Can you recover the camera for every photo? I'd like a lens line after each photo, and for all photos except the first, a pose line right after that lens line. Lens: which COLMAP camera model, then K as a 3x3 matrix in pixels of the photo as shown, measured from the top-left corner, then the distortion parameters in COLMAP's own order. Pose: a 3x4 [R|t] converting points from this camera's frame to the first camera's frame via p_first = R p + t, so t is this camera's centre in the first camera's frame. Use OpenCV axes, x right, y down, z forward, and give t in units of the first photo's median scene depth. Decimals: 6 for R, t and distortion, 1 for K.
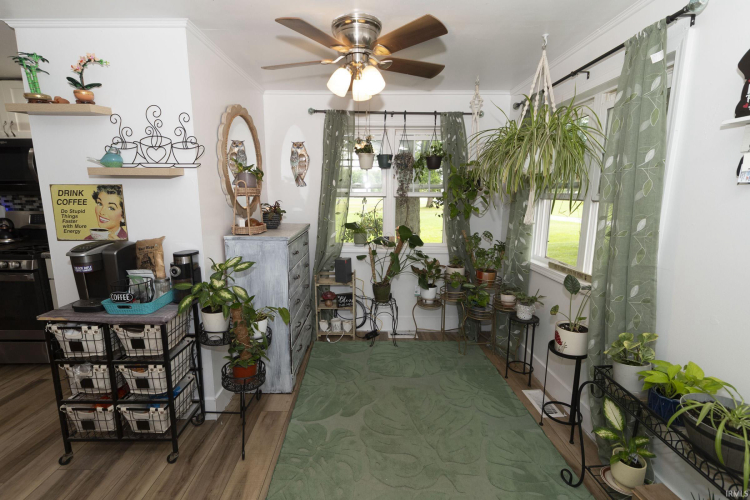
lens RADIAL K [[329.1, 0, 368.7], [0, 329.1, 248.0], [0, 0, 1]] dist [-0.002562, -0.000287]
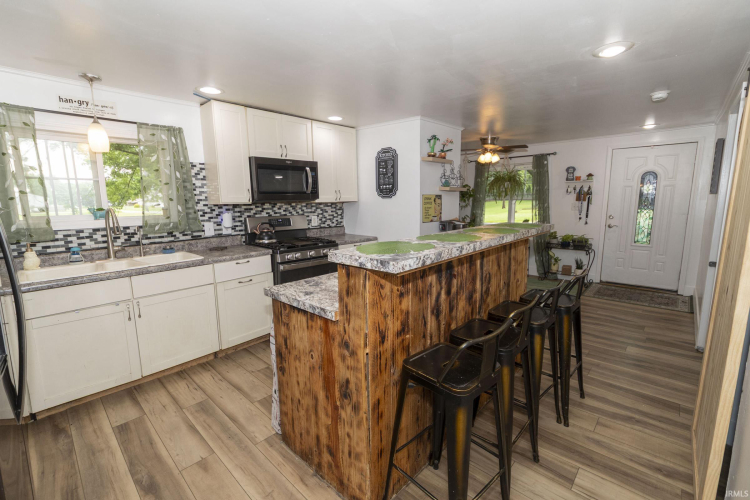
lens RADIAL K [[329.1, 0, 368.7], [0, 329.1, 248.0], [0, 0, 1]] dist [-0.002562, -0.000287]
pose [[0.692135, -0.117067, 0.712211, -2.359926], [0.137150, 0.990112, 0.029462, 0.022253], [-0.708618, 0.077288, 0.701347, -0.133611]]
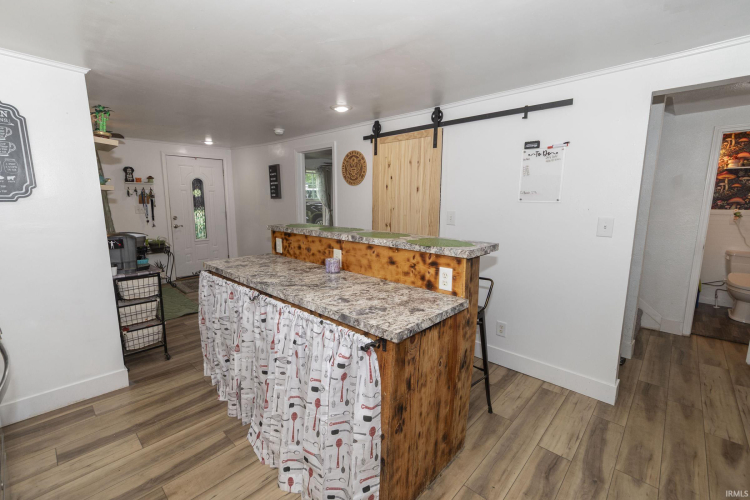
lens RADIAL K [[329.1, 0, 368.7], [0, 329.1, 248.0], [0, 0, 1]] dist [-0.002562, -0.000287]
pose [[-0.720615, -0.111503, 0.684311, -2.309319], [0.113120, 0.954851, 0.274706, -0.206448], [-0.684045, 0.275367, -0.675467, 1.060407]]
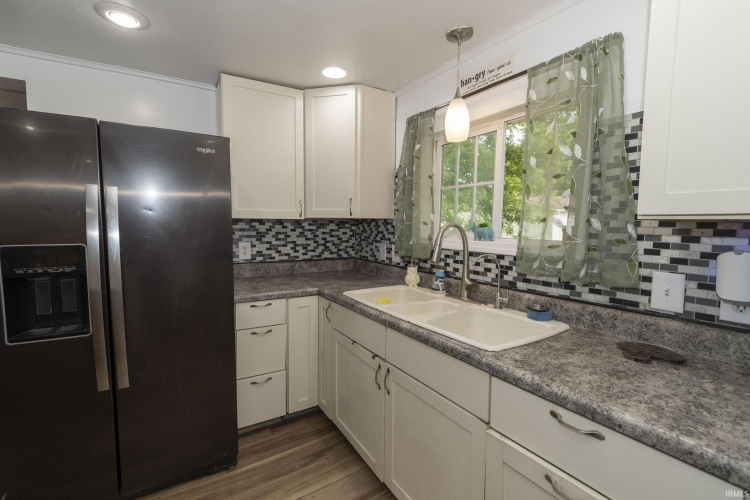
lens RADIAL K [[329.1, 0, 368.7], [0, 329.1, 248.0], [0, 0, 1]] dist [-0.002562, -0.000287]
pose [[0.524886, 0.068200, -0.848436, -1.552562], [-0.154985, 0.987779, -0.016481, -0.112836], [0.836943, 0.140145, 0.529042, 0.790662]]
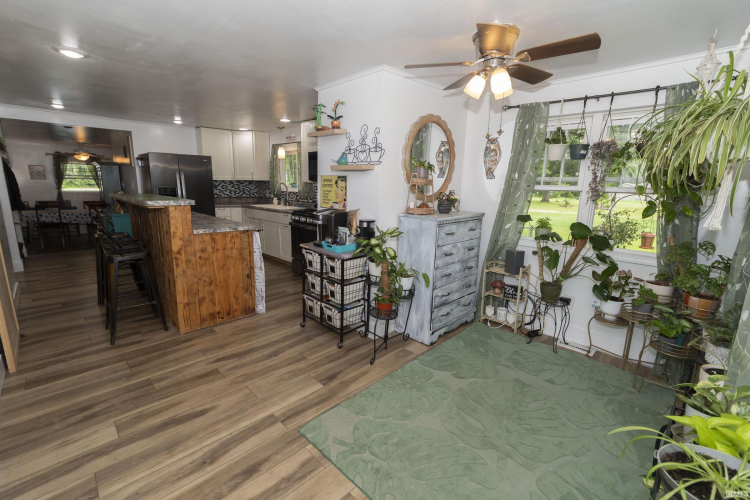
lens RADIAL K [[329.1, 0, 368.7], [0, 329.1, 248.0], [0, 0, 1]] dist [-0.002562, -0.000287]
pose [[0.693320, 0.152749, -0.704255, 0.472657], [-0.146398, 0.986753, 0.069897, 0.029184], [0.705603, 0.054640, 0.706498, -0.055890]]
